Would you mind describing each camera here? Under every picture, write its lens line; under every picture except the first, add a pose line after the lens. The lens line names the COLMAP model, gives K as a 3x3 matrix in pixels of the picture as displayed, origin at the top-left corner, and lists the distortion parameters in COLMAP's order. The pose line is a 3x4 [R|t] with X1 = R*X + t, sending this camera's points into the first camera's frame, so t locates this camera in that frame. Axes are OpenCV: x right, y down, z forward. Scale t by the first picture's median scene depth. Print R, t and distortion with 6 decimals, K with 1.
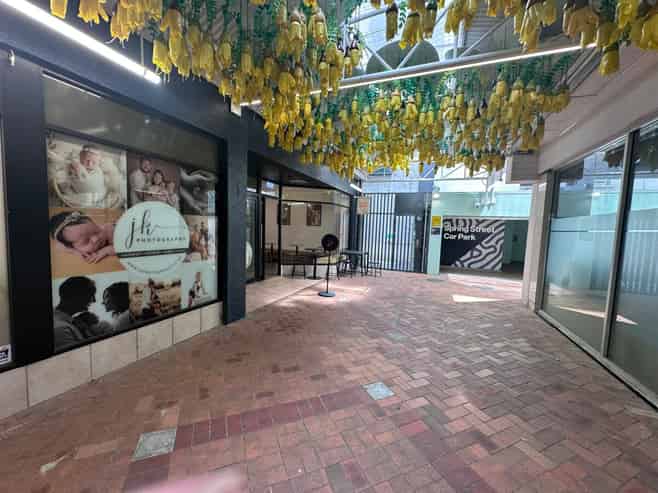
lens RADIAL K [[263.5, 0, 328.7], [0, 263.5, 245.5], [0, 0, 1]] dist [-0.007453, 0.000978]
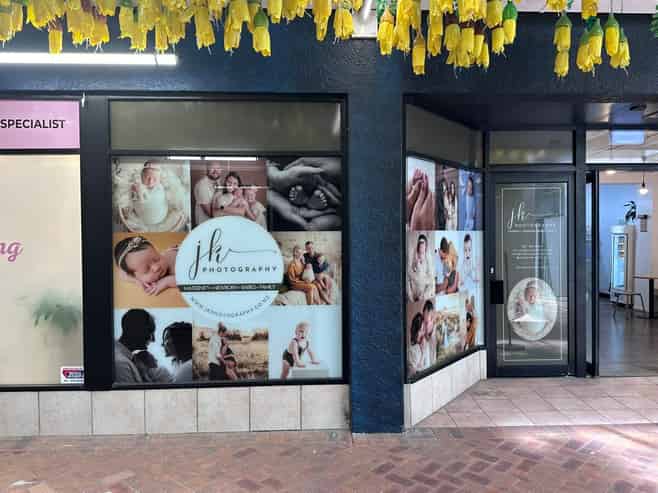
lens RADIAL K [[546.3, 0, 333.3], [0, 546.3, 244.2], [0, 0, 1]] dist [0.074376, -0.093881]
pose [[0.414946, -0.018729, -0.909653, 0.868999], [-0.041173, 0.998377, -0.039337, -0.046416], [0.908914, 0.053776, 0.413502, 0.683021]]
